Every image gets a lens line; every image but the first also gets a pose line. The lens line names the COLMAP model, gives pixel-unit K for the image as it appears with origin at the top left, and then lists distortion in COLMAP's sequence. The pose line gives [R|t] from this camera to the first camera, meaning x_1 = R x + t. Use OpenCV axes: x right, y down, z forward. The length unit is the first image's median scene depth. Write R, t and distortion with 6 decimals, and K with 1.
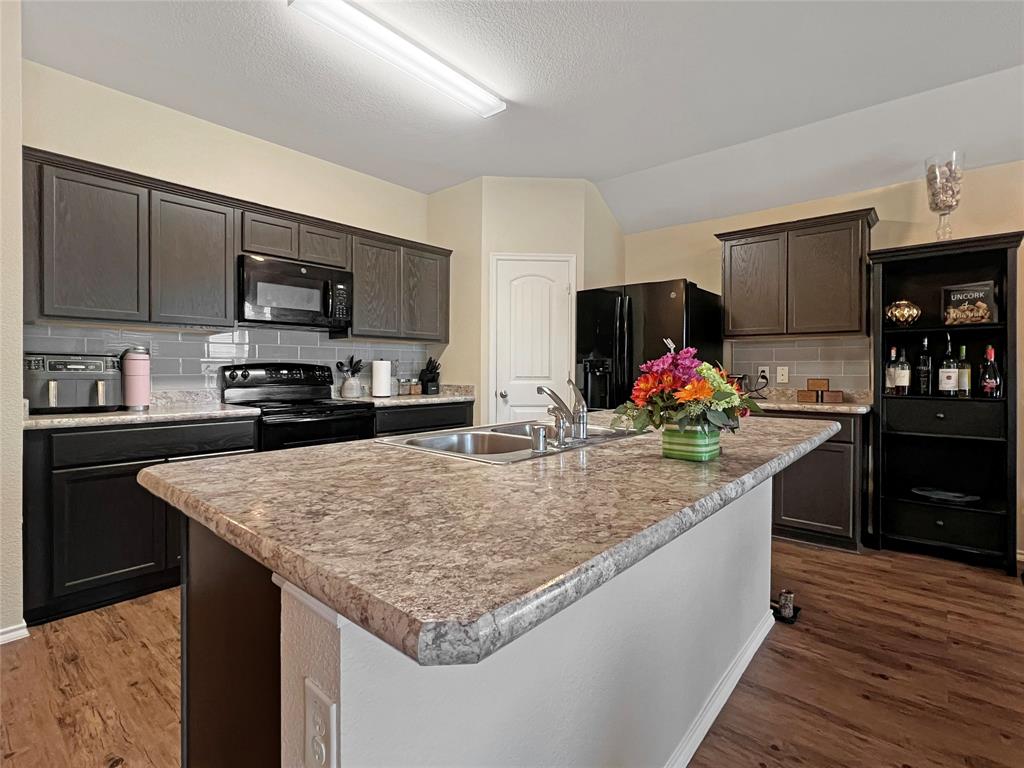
lens RADIAL K [[489.4, 0, 507.9], [0, 489.4, 377.2], [0, 0, 1]] dist [-0.000936, -0.000950]
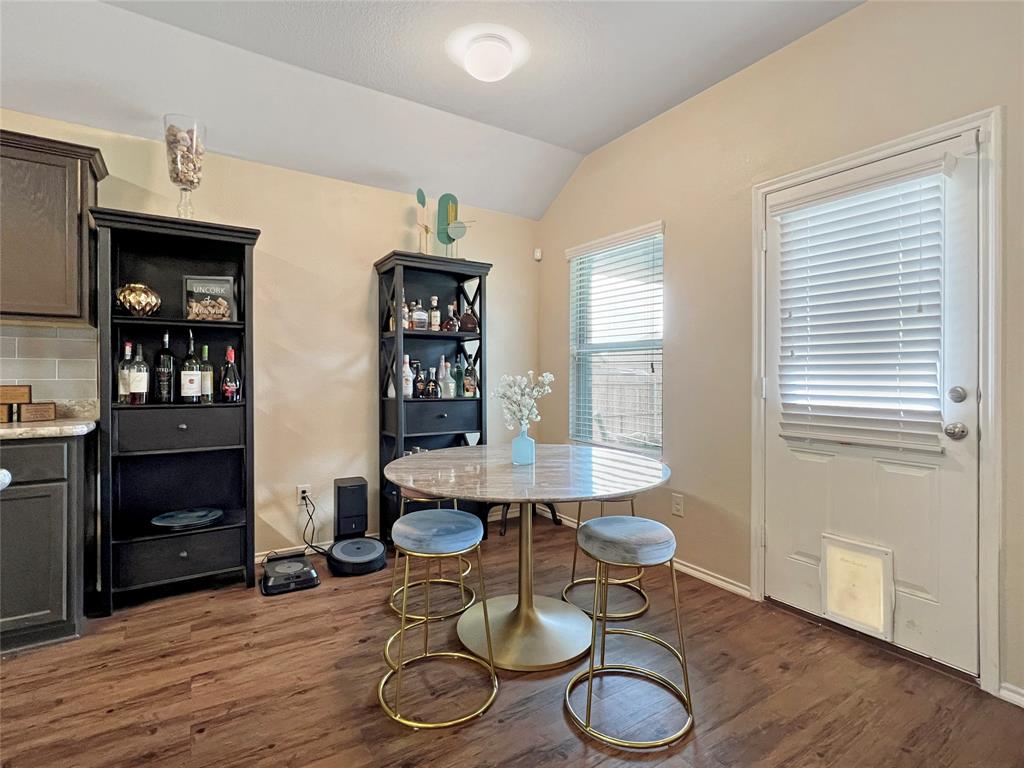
lens RADIAL K [[501.2, 0, 511.1], [0, 501.2, 372.6], [0, 0, 1]] dist [-0.000237, 0.000511]
pose [[0.268818, 0.004191, 0.963182, 0.194093], [0.011243, 0.999909, -0.007489, -0.001176], [-0.963125, 0.012842, 0.268747, 0.210446]]
